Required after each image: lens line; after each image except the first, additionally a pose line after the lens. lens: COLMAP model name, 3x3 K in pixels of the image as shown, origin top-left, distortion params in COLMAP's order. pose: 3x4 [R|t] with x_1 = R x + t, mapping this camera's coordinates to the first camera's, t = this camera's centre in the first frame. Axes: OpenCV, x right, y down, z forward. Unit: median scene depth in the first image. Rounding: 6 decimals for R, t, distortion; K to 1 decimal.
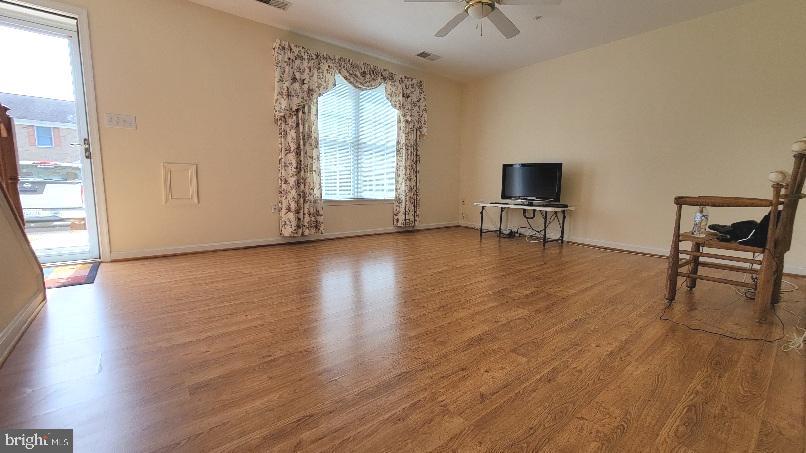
lens RADIAL K [[330.0, 0, 408.9], [0, 330.0, 221.2], [0, 0, 1]] dist [0.000821, 0.000062]
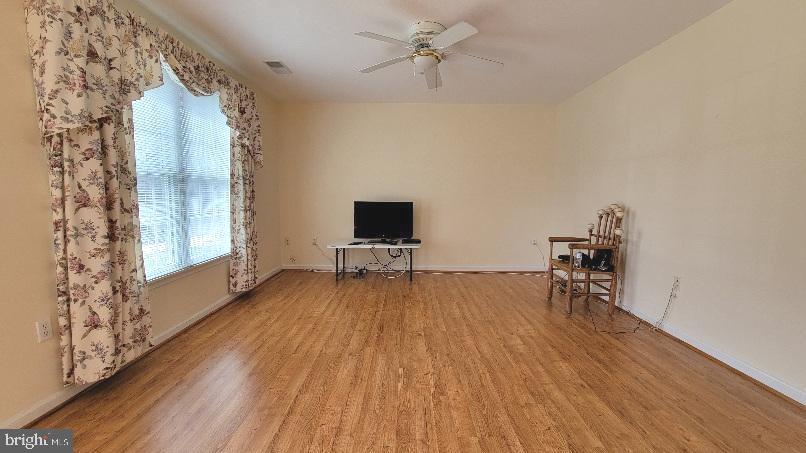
lens RADIAL K [[330.0, 0, 408.9], [0, 330.0, 221.2], [0, 0, 1]] dist [0.000821, 0.000062]
pose [[0.631649, -0.076238, 0.771497, -0.420883], [0.091615, 0.995520, 0.023367, -0.148923], [-0.769822, 0.055921, 0.635804, 0.332072]]
